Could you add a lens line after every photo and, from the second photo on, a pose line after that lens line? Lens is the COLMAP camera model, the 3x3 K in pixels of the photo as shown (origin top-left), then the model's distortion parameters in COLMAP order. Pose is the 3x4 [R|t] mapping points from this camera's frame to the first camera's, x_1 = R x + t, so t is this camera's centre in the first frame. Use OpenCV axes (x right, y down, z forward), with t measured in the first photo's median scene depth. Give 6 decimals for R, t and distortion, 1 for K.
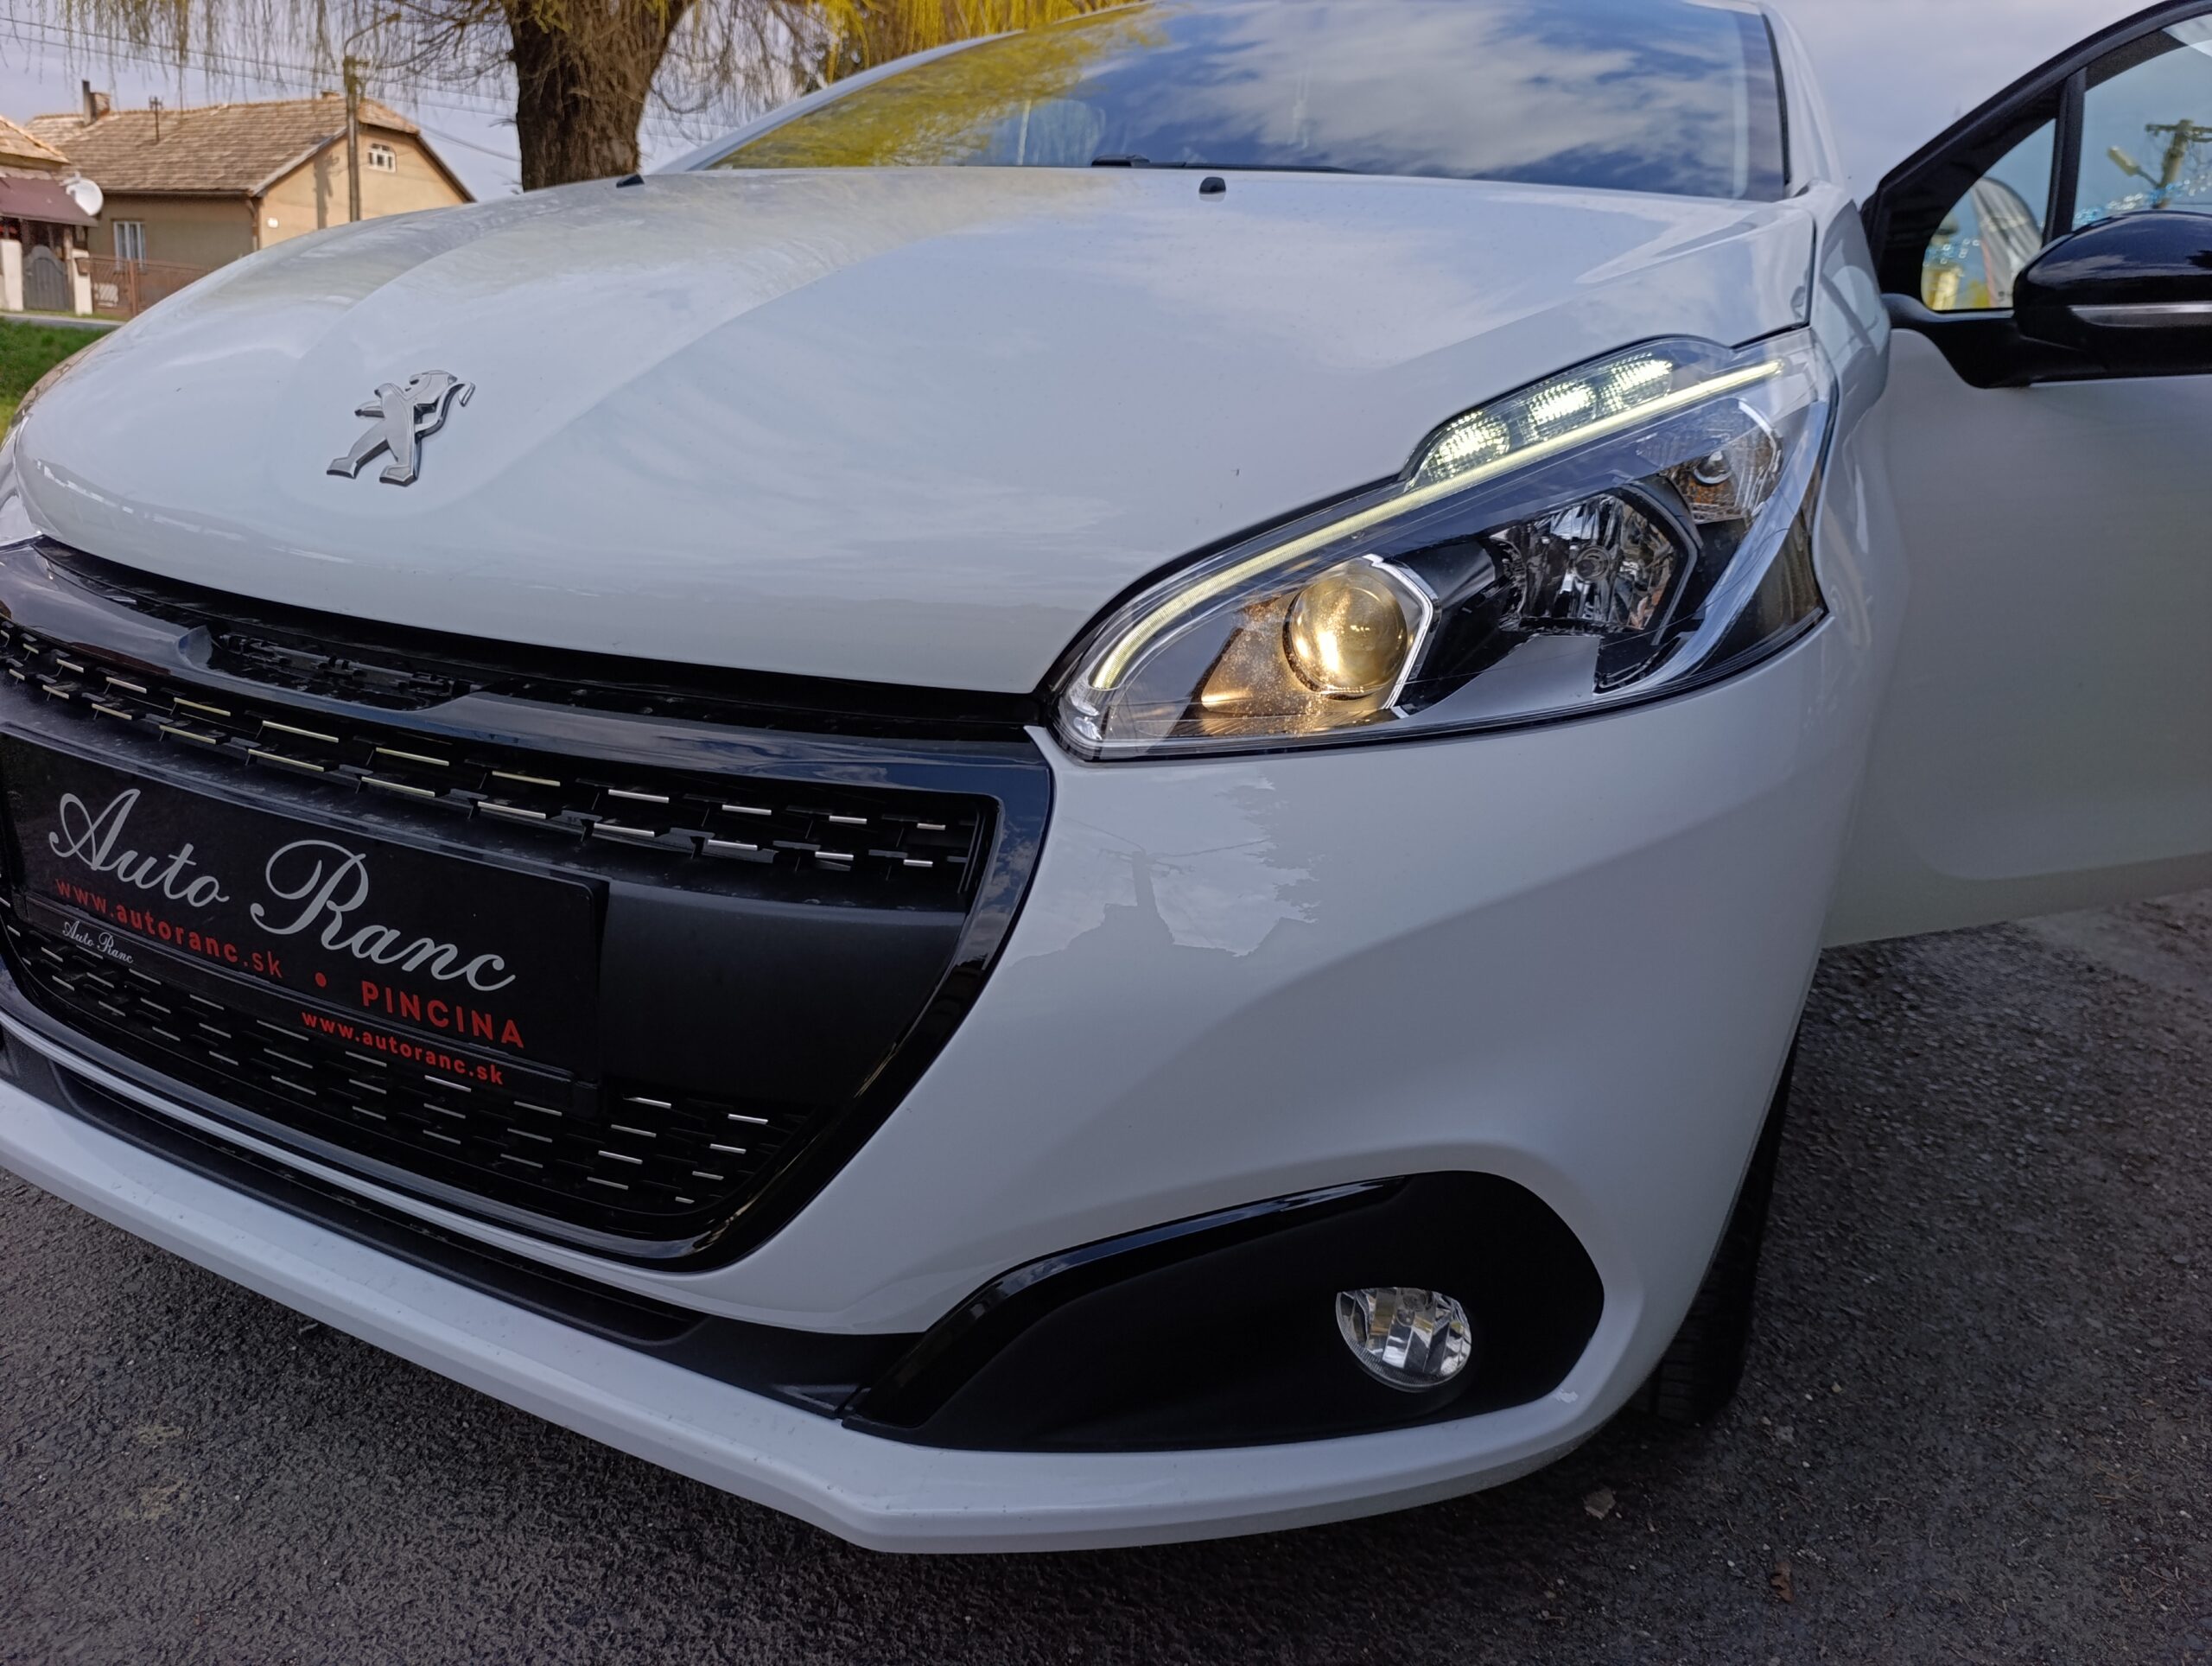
lens RADIAL K [[1464.2, 0, 1106.0], [0, 1464.2, 833.0], [0, 0, 1]] dist [0.015080, -0.020114]
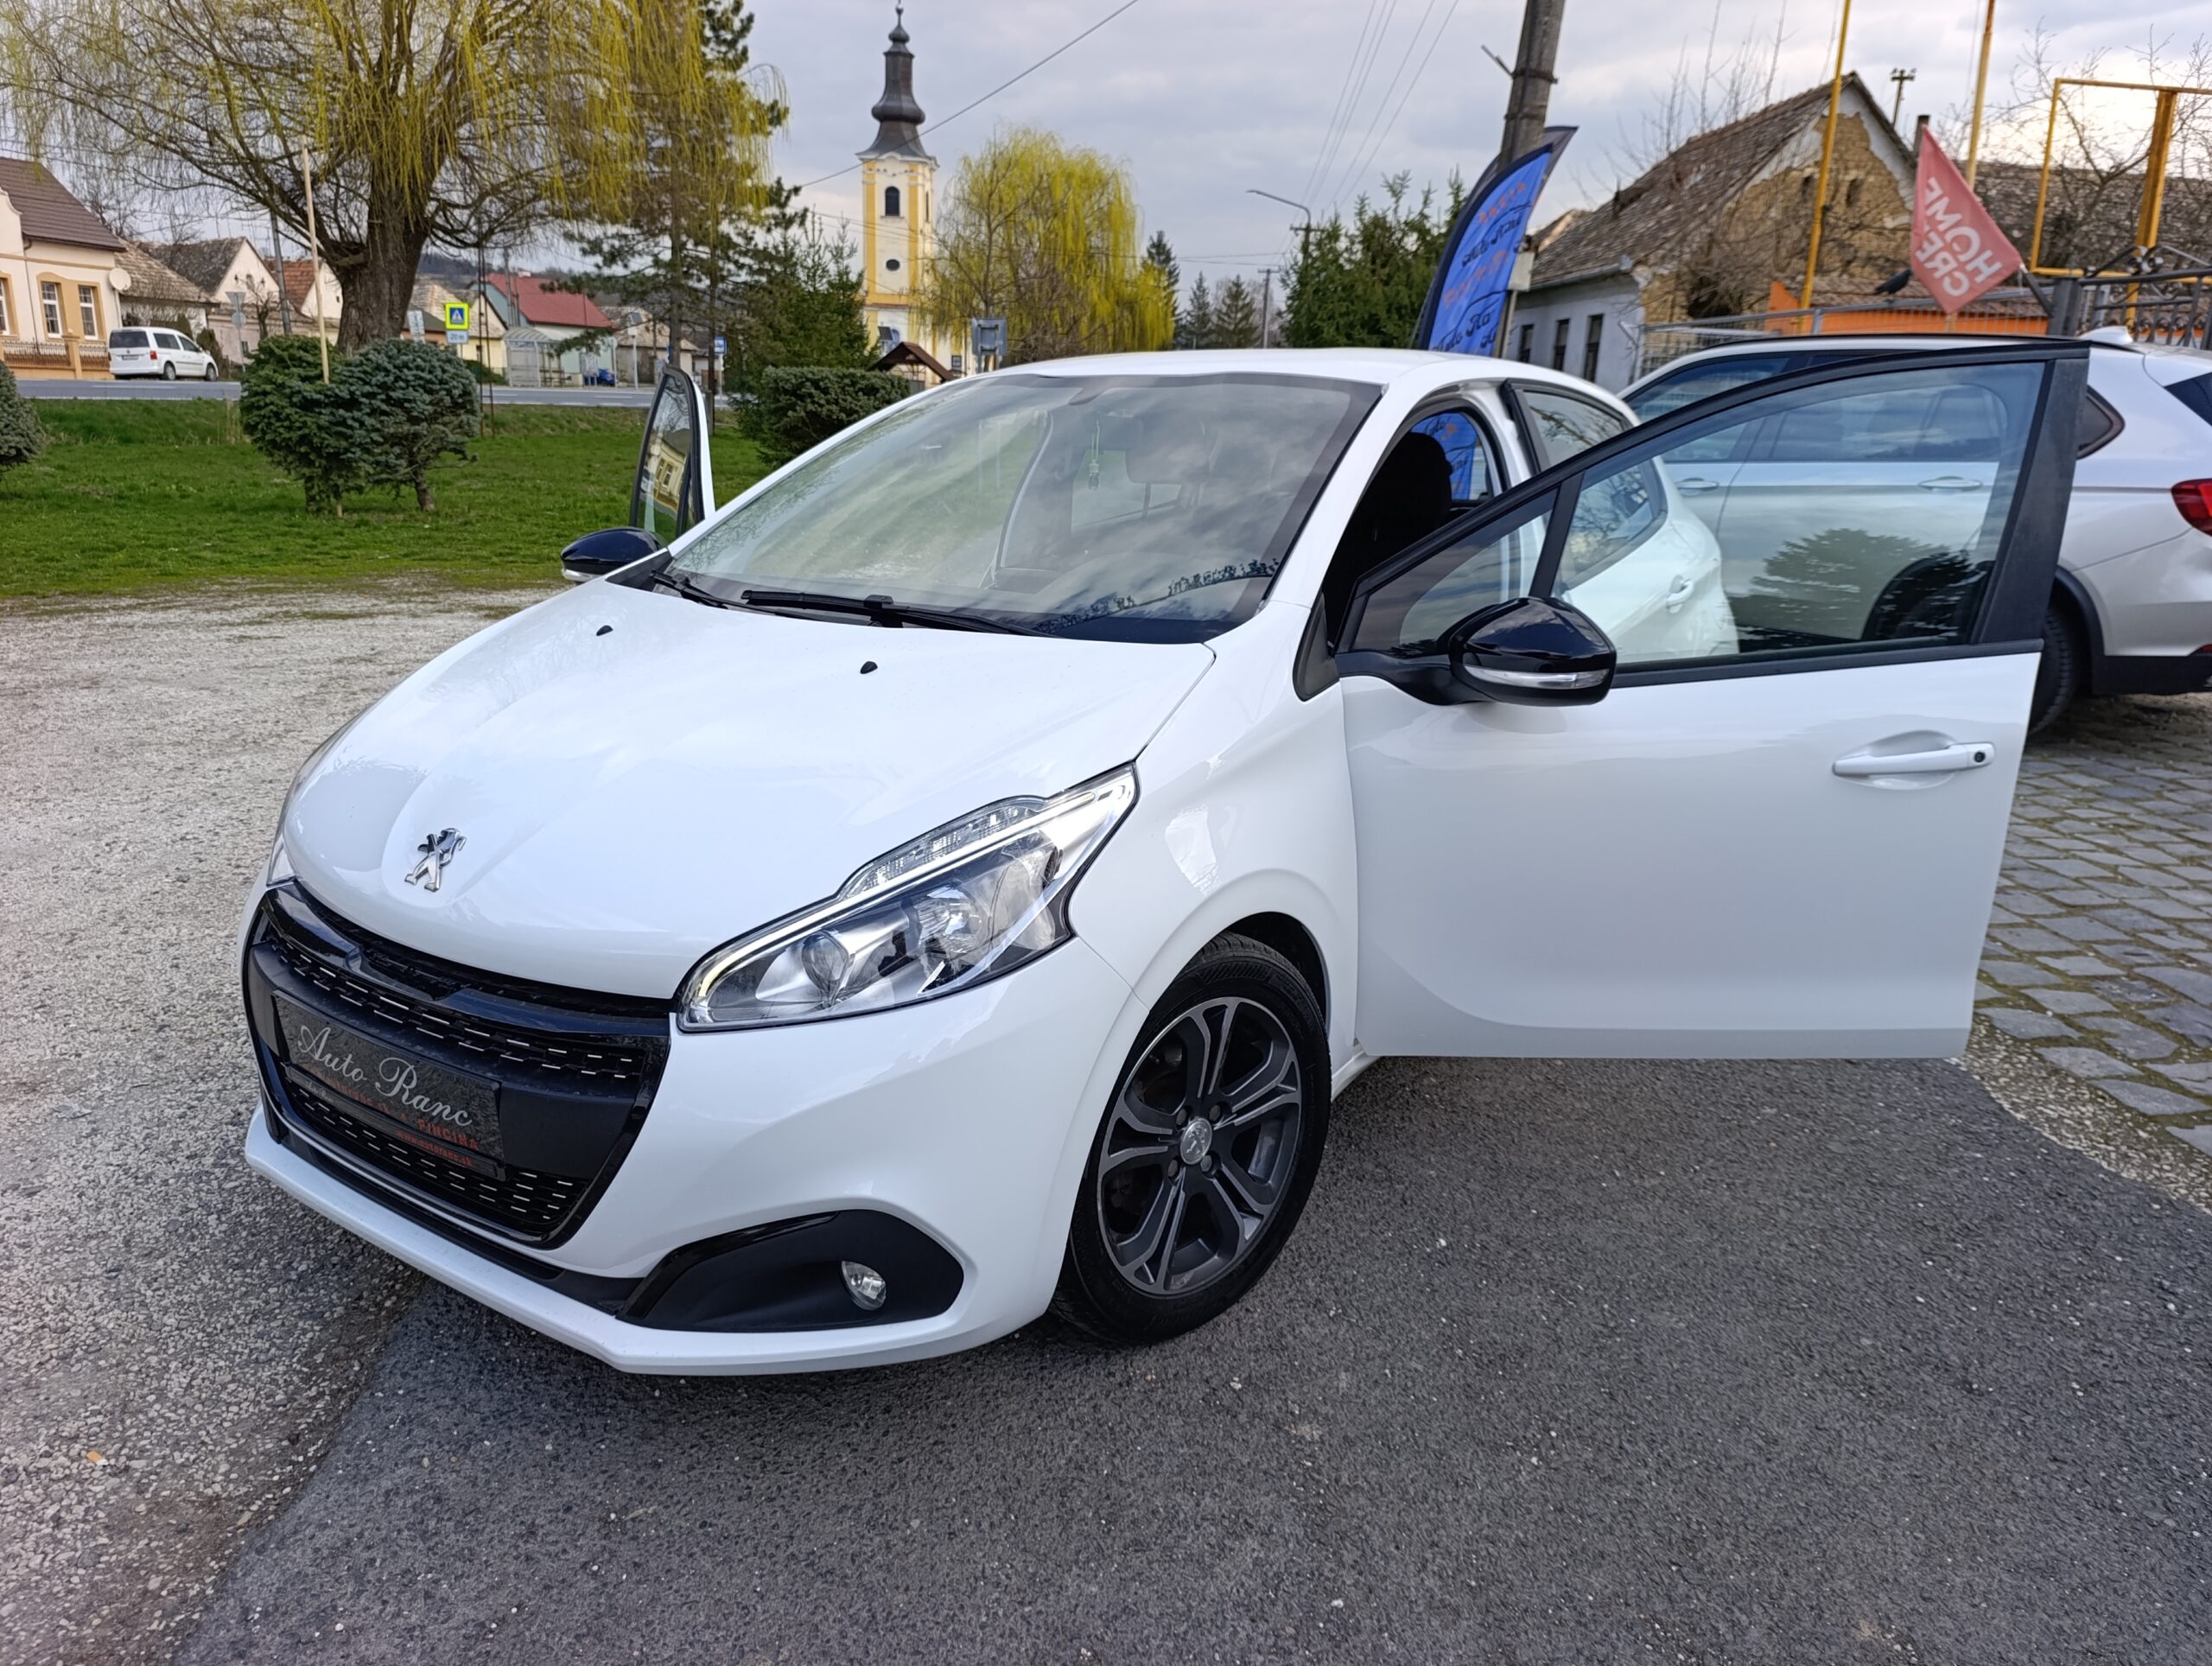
lens RADIAL K [[1464.2, 0, 1106.0], [0, 1464.2, 833.0], [0, 0, 1]] dist [0.015080, -0.020114]
pose [[0.986667, -0.032629, -0.159445, 0.924451], [0.032665, 0.999463, -0.002397, -0.302631], [0.159438, -0.002844, 0.987204, -1.074330]]
